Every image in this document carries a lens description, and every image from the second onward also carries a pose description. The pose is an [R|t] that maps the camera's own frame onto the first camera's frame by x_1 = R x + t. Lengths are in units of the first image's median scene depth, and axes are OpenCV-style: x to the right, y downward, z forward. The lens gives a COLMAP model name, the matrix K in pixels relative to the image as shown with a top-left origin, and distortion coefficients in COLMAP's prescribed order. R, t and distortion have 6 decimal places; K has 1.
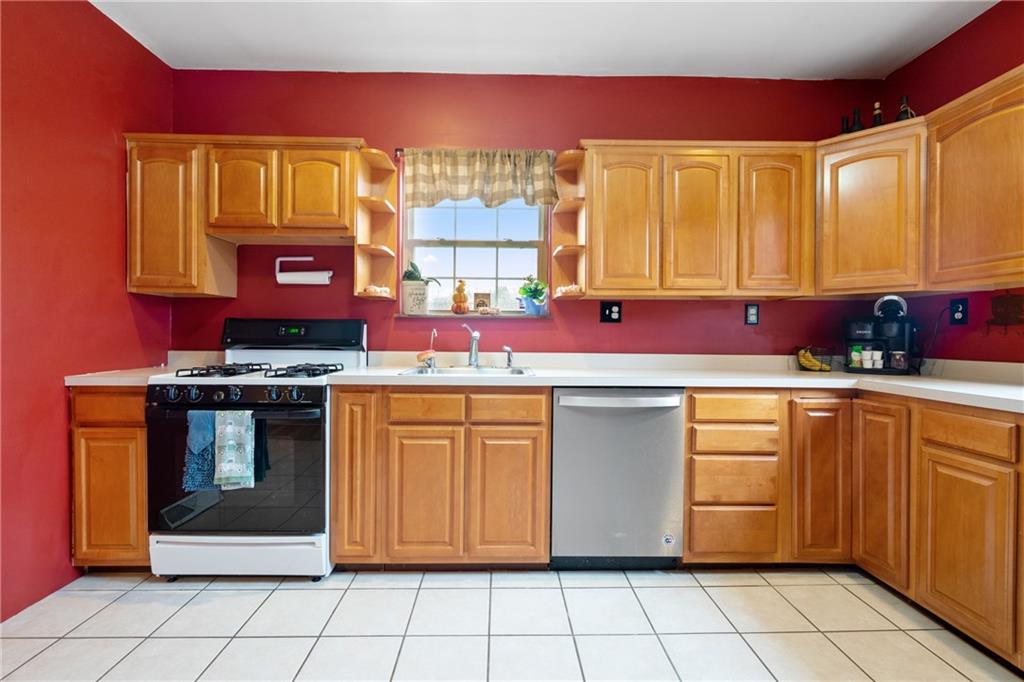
lens RADIAL K [[462.6, 0, 509.0], [0, 462.6, 339.3], [0, 0, 1]] dist [-0.003745, 0.000451]
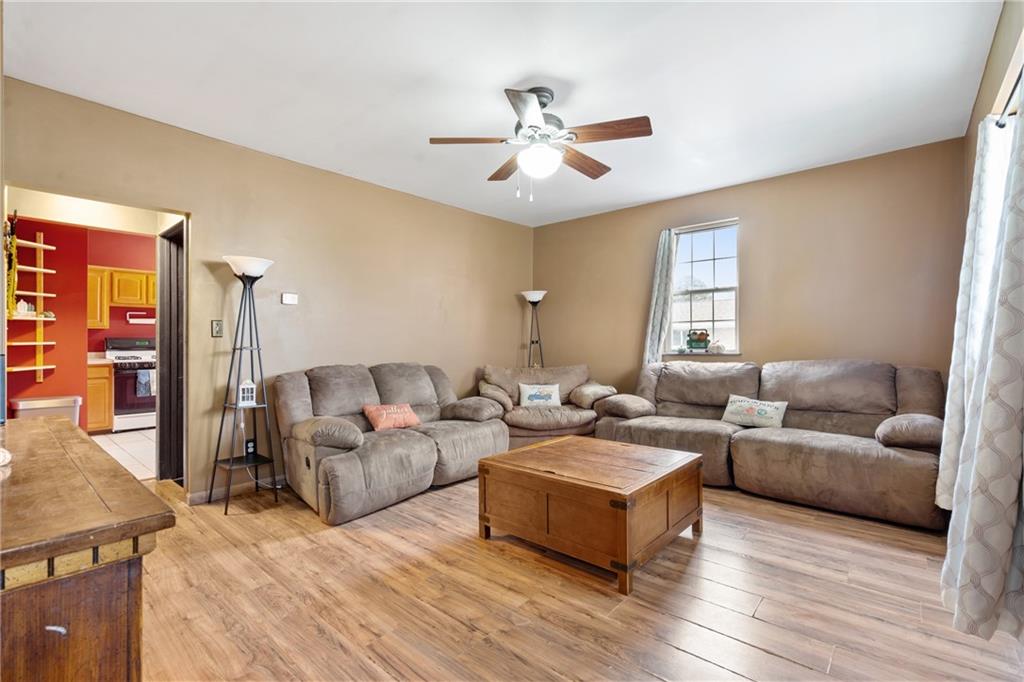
lens RADIAL K [[462.6, 0, 505.2], [0, 462.6, 337.7], [0, 0, 1]] dist [-0.003745, 0.000451]
pose [[0.682680, -0.002680, 0.730713, -1.053348], [0.012011, 0.999899, -0.007553, -0.006006], [-0.730619, 0.013933, 0.682643, -2.347261]]
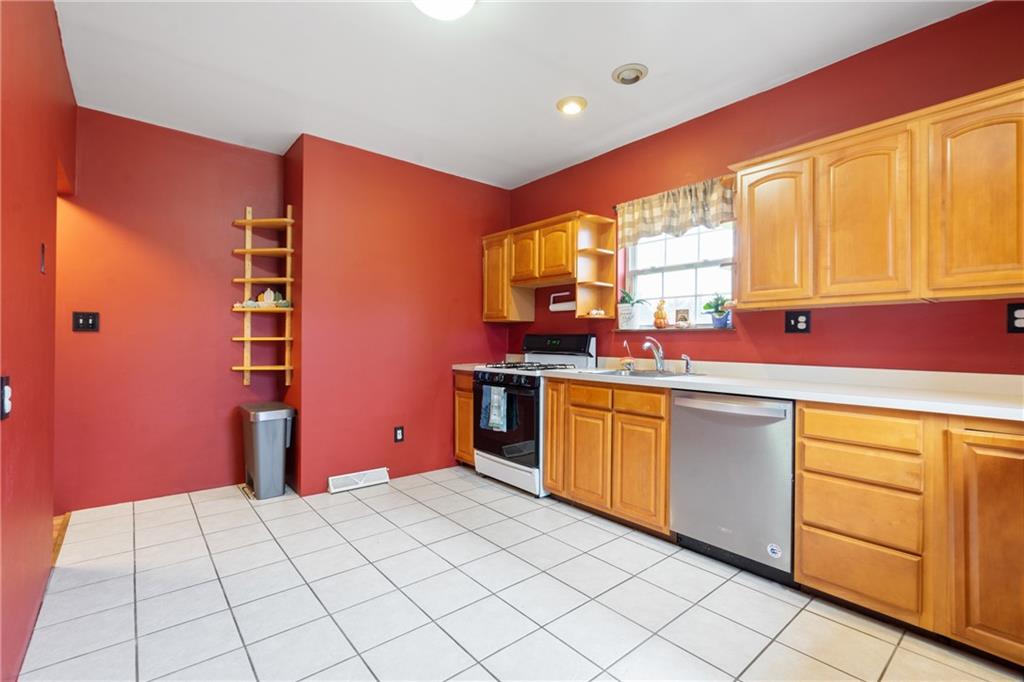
lens RADIAL K [[462.6, 0, 515.2], [0, 462.6, 339.9], [0, 0, 1]] dist [-0.003745, 0.000451]
pose [[0.629100, -0.004100, -0.777313, 0.711426], [-0.008707, 0.999886, -0.012321, -0.005909], [0.777276, 0.014519, 0.628993, -0.069666]]
